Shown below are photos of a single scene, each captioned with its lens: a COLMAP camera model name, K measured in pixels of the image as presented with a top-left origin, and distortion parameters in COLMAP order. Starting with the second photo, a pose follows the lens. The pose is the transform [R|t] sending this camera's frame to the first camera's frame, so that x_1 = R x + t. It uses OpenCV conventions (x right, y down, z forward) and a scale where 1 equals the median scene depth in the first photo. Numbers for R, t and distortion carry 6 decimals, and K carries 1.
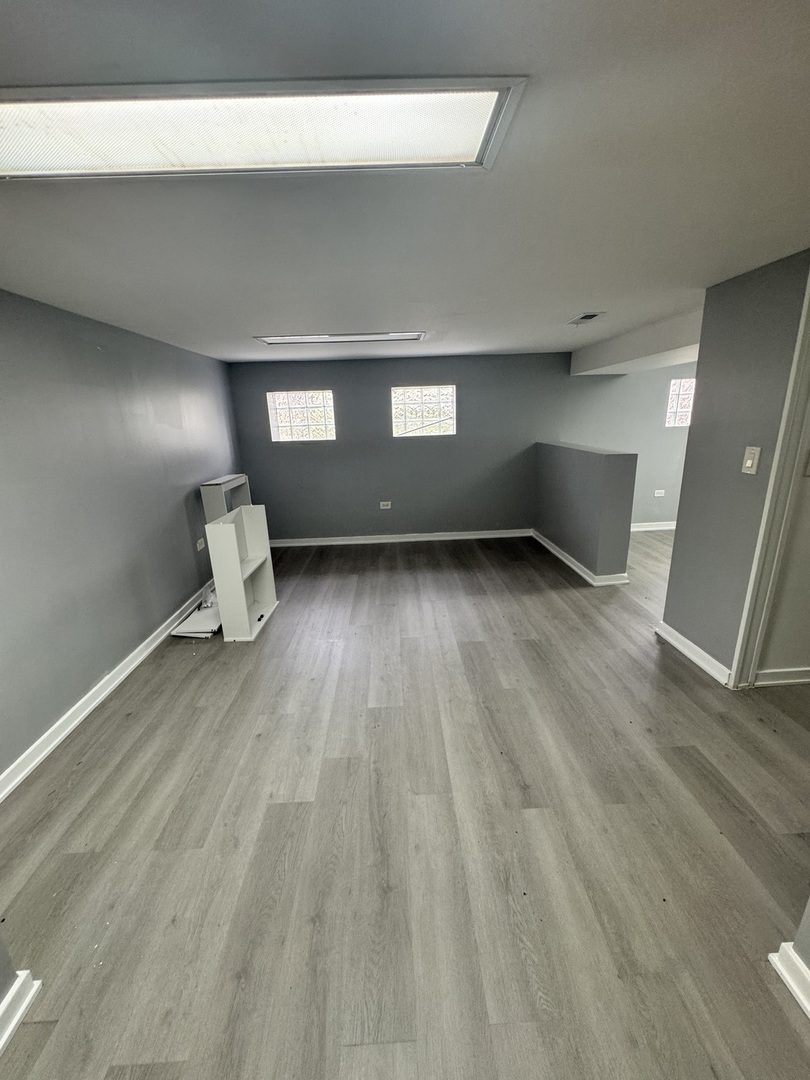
lens RADIAL K [[436.7, 0, 403.4], [0, 436.7, 534.8], [0, 0, 1]] dist [0.002869, 0.000144]
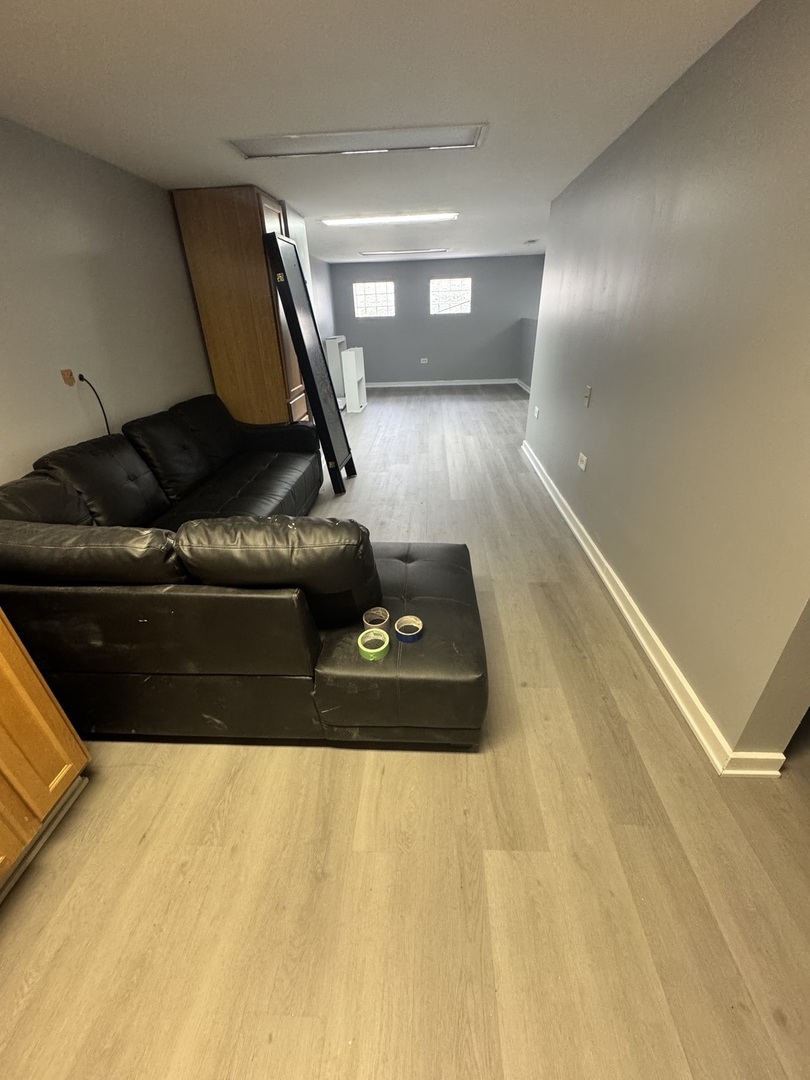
lens RADIAL K [[436.7, 0, 407.2], [0, 436.7, 542.3], [0, 0, 1]] dist [0.002869, 0.000144]
pose [[0.997037, 0.035339, -0.068320, 0.032132], [-0.019345, 0.974865, 0.221953, 0.245381], [0.074447, -0.219974, 0.972661, -0.770970]]
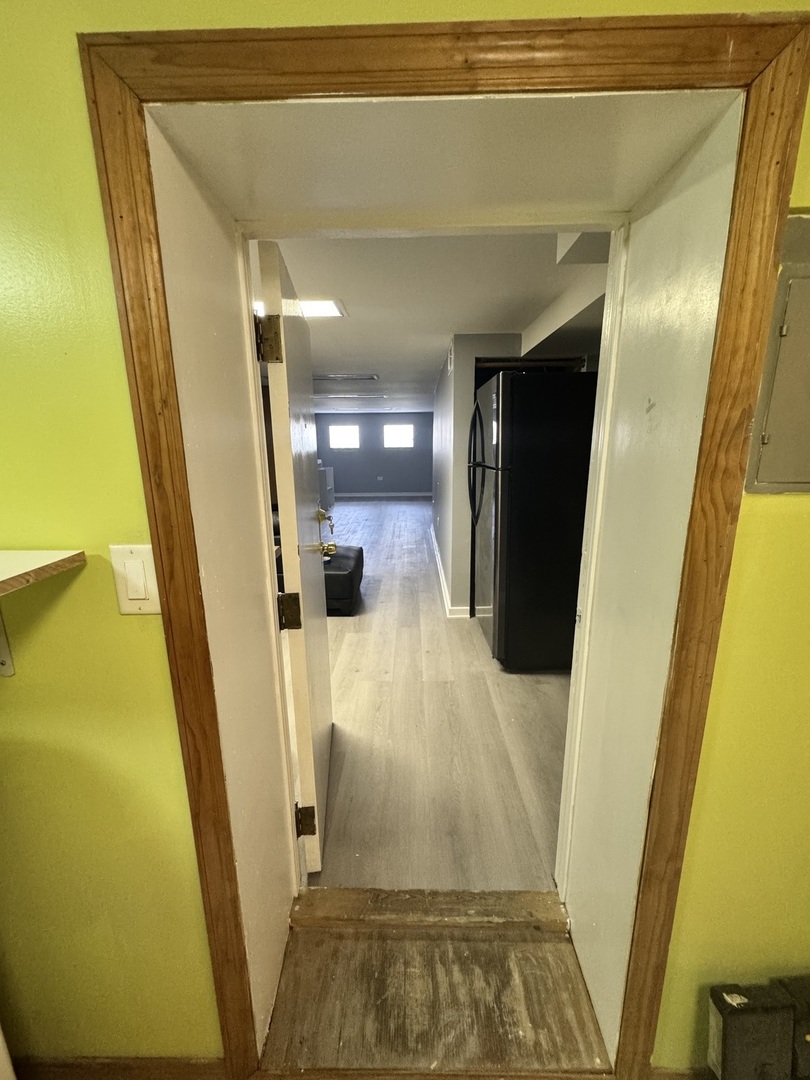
lens RADIAL K [[436.7, 0, 404.9], [0, 436.7, 543.9], [0, 0, 1]] dist [0.002869, 0.000144]
pose [[0.998973, 0.031814, -0.032268, 0.174377], [-0.033108, 0.998635, -0.040408, 0.365613], [0.030938, 0.041434, 0.998662, -1.236921]]
